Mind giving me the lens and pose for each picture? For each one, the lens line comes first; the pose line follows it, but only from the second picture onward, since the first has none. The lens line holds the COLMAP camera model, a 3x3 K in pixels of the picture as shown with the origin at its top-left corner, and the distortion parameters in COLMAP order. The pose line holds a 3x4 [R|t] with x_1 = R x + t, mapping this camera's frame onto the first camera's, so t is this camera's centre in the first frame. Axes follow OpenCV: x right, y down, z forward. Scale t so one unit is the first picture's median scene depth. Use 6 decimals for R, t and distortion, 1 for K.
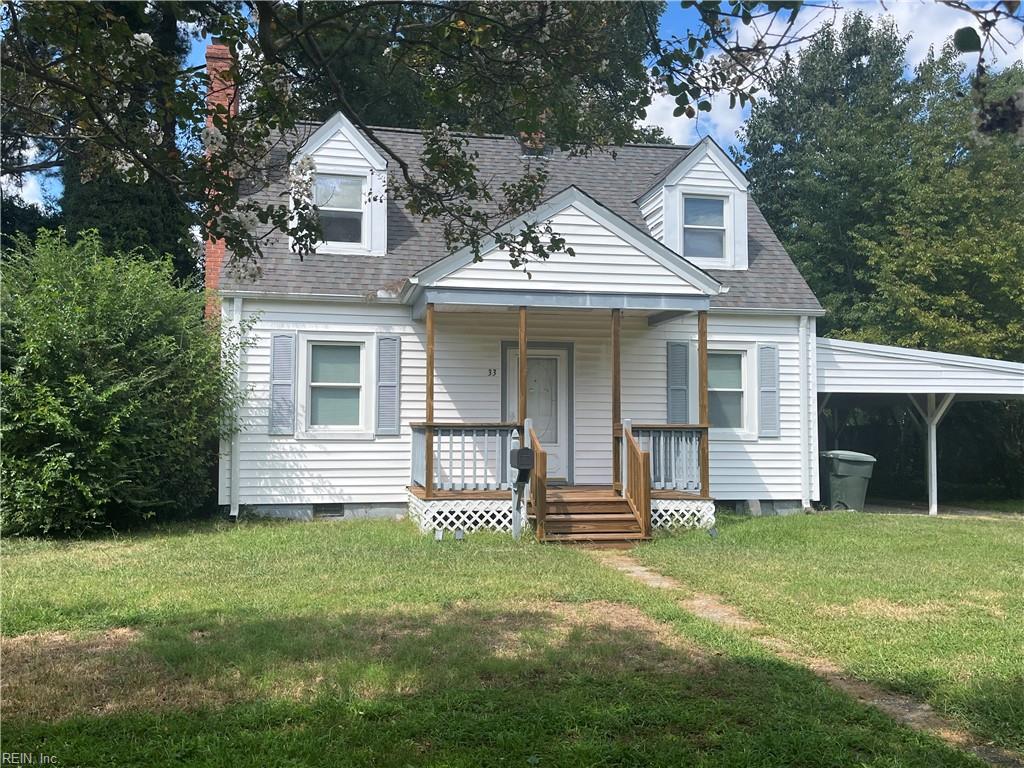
lens RADIAL K [[855.5, 0, 508.7], [0, 855.5, 382.6], [0, 0, 1]] dist [0.049400, -0.041447]
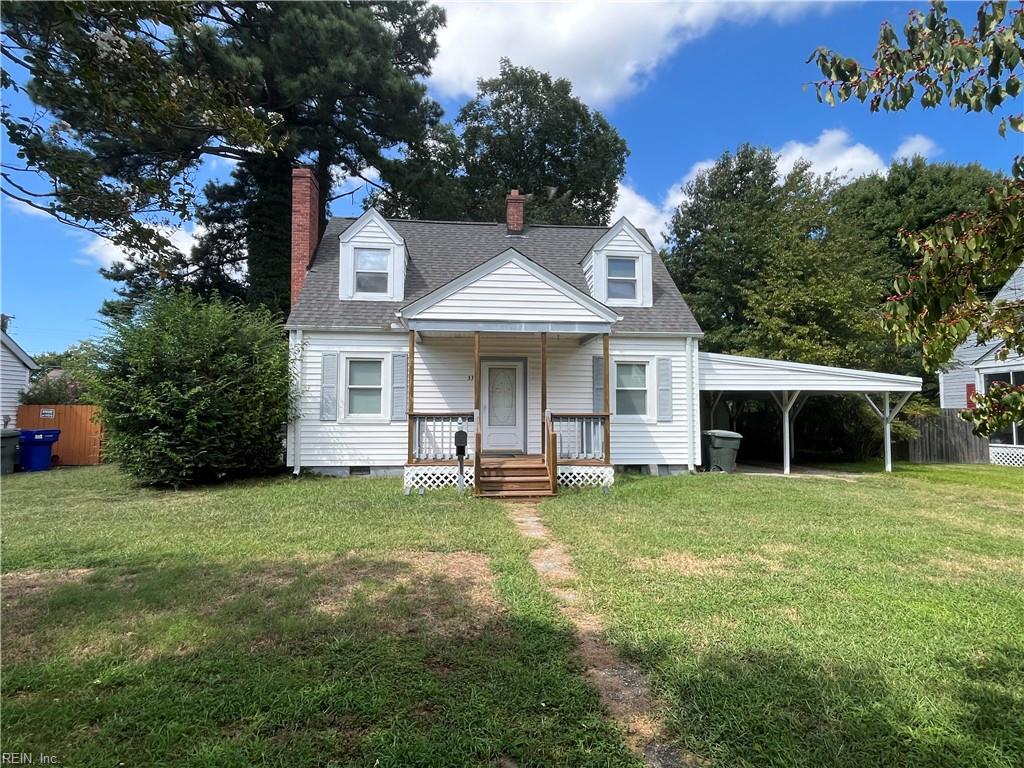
lens RADIAL K [[514.6, 0, 513.4], [0, 514.6, 382.7], [0, 0, 1]] dist [-0.002695, 0.000886]
pose [[0.996631, -0.007149, -0.081703, 0.128939], [0.006612, 0.999955, -0.006846, 0.003172], [0.081748, 0.006283, 0.996633, 0.121944]]
